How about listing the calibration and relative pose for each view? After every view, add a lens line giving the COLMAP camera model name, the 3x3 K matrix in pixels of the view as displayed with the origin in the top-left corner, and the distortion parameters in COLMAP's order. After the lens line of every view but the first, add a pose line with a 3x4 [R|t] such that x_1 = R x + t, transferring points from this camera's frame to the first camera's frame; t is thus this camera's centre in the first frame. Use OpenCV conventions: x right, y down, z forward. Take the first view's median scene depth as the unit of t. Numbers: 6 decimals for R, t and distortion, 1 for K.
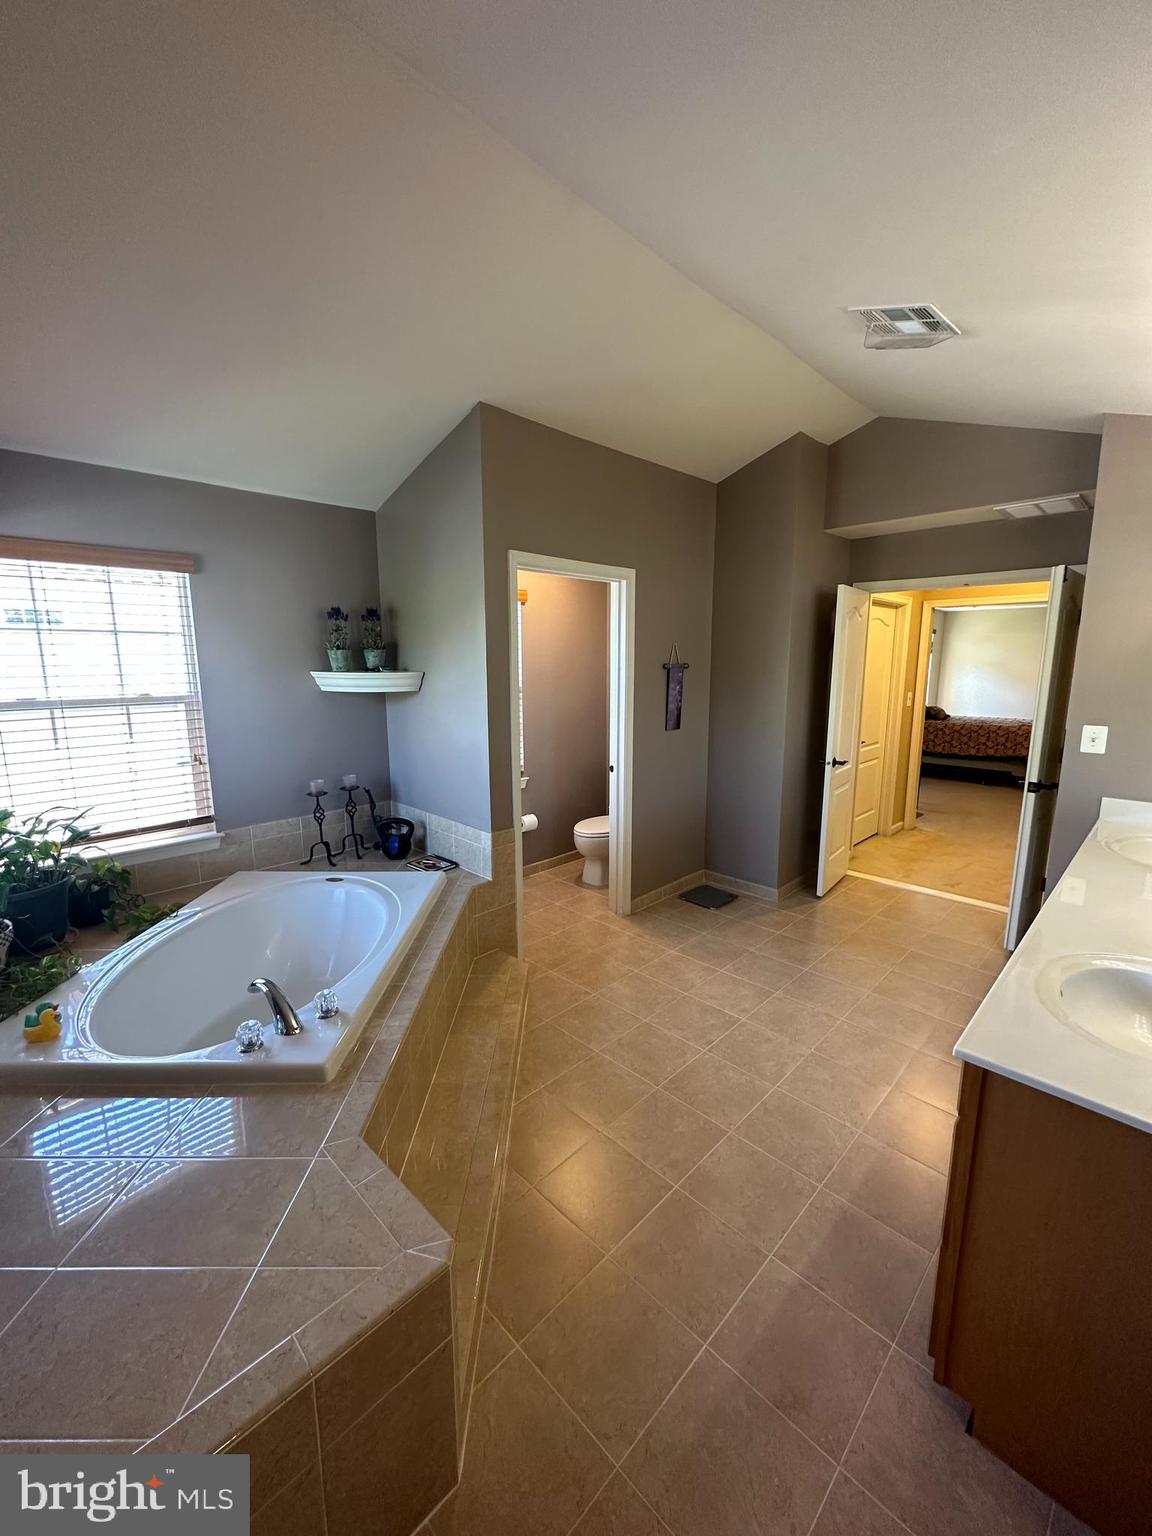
lens RADIAL K [[616.1, 0, 576.2], [0, 616.1, 766.7], [0, 0, 1]] dist [-0.000525, -0.000410]
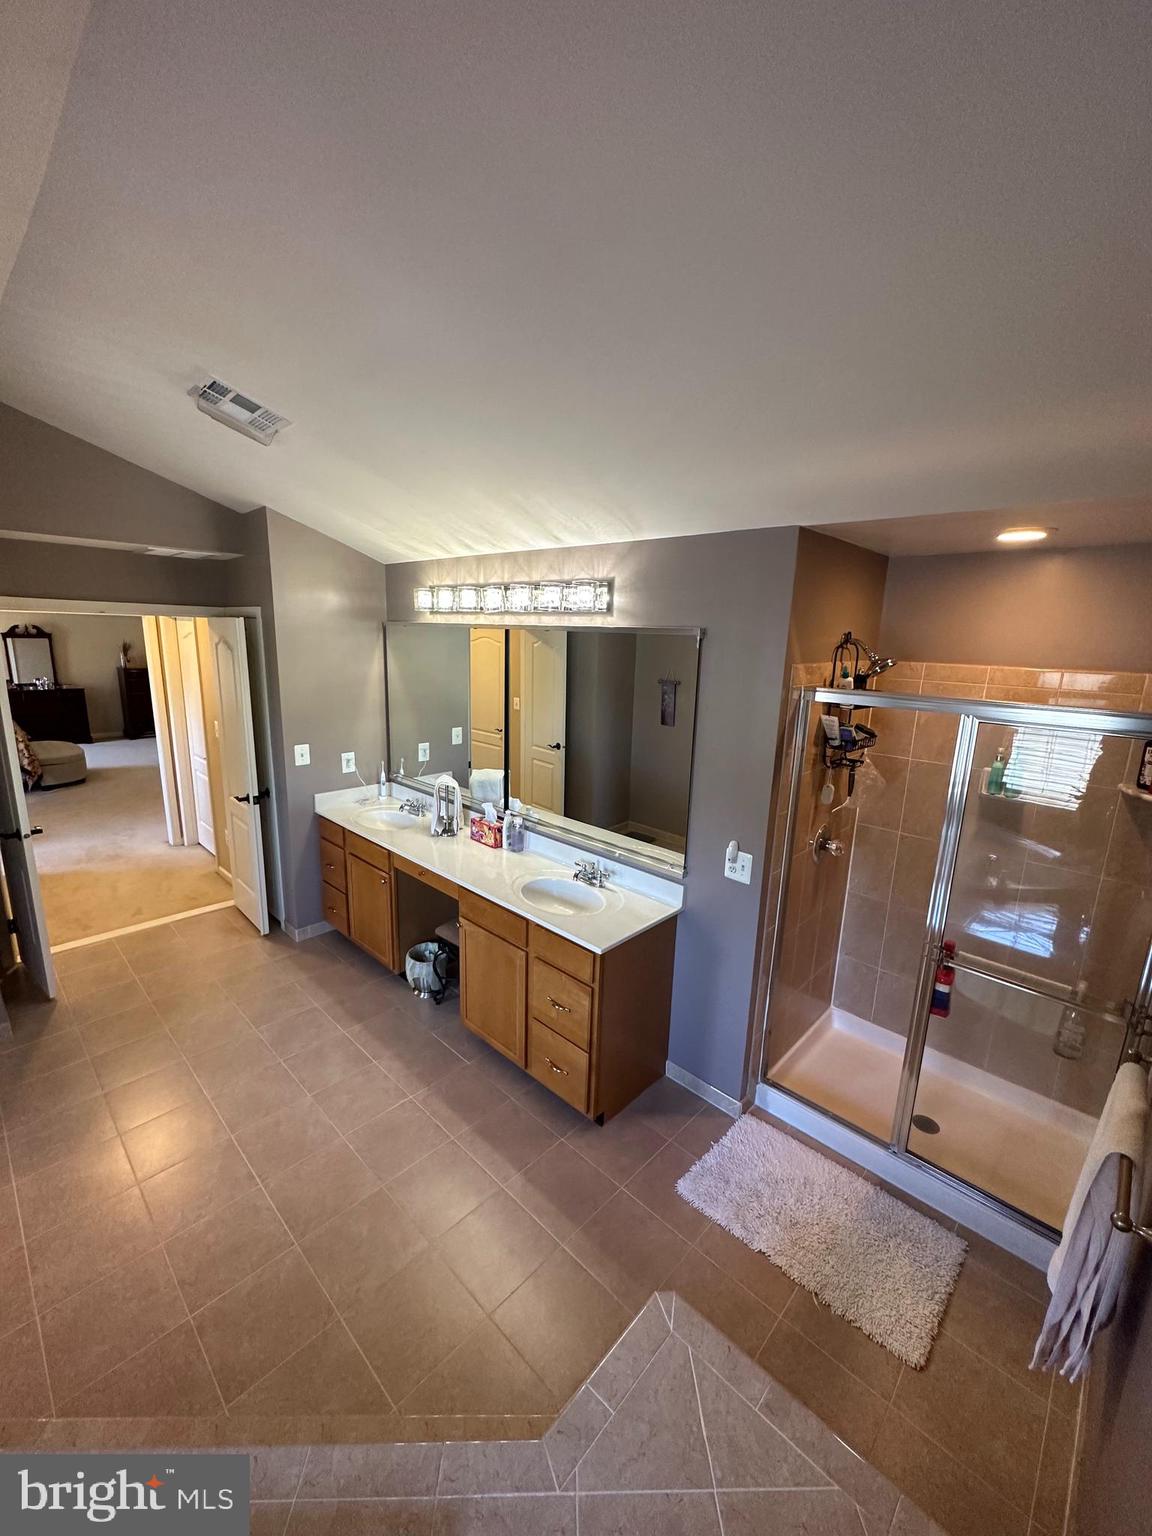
lens RADIAL K [[616.1, 0, 576.2], [0, 616.1, 766.7], [0, 0, 1]] dist [-0.000525, -0.000410]
pose [[-0.019559, -0.214416, 0.976547, -0.623324], [0.144063, 0.965936, 0.214971, -0.286507], [-0.989375, 0.144889, 0.011997, 0.522683]]
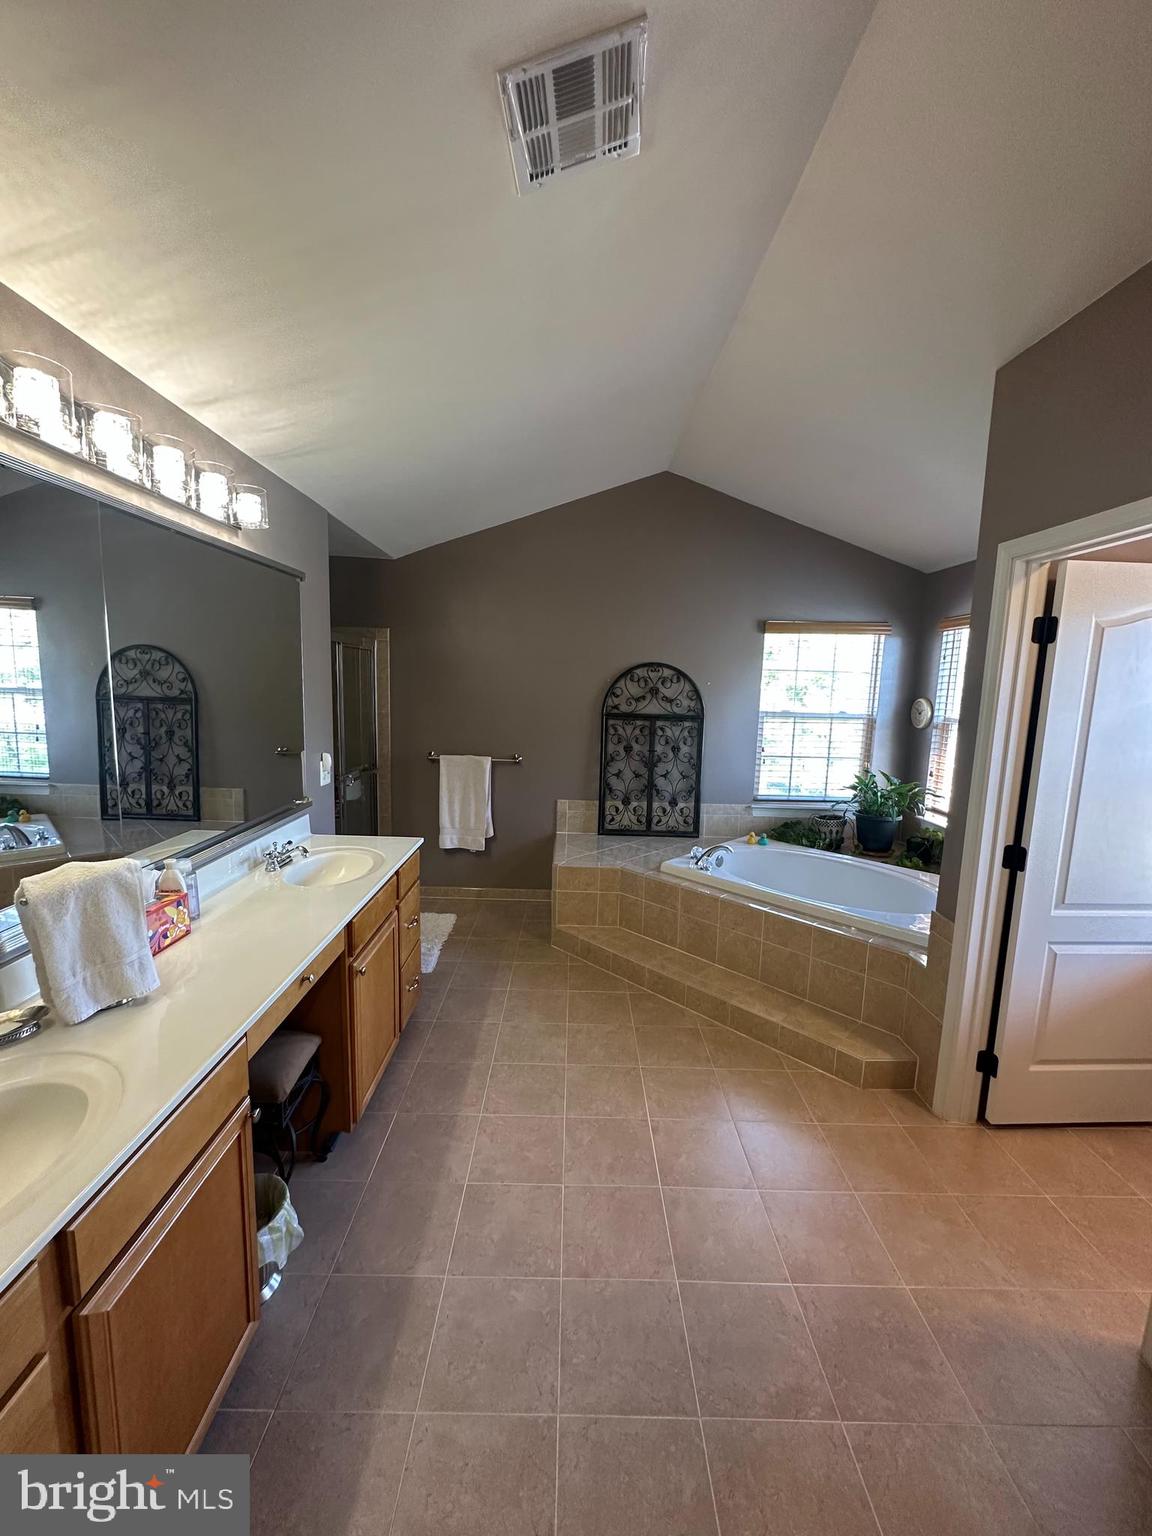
lens RADIAL K [[616.1, 0, 576.2], [0, 616.1, 766.7], [0, 0, 1]] dist [-0.000525, -0.000410]
pose [[-0.707150, 0.076896, -0.702870, 1.014707], [-0.138221, 0.959856, 0.244074, -0.274667], [0.693422, 0.269749, -0.668133, 1.607593]]
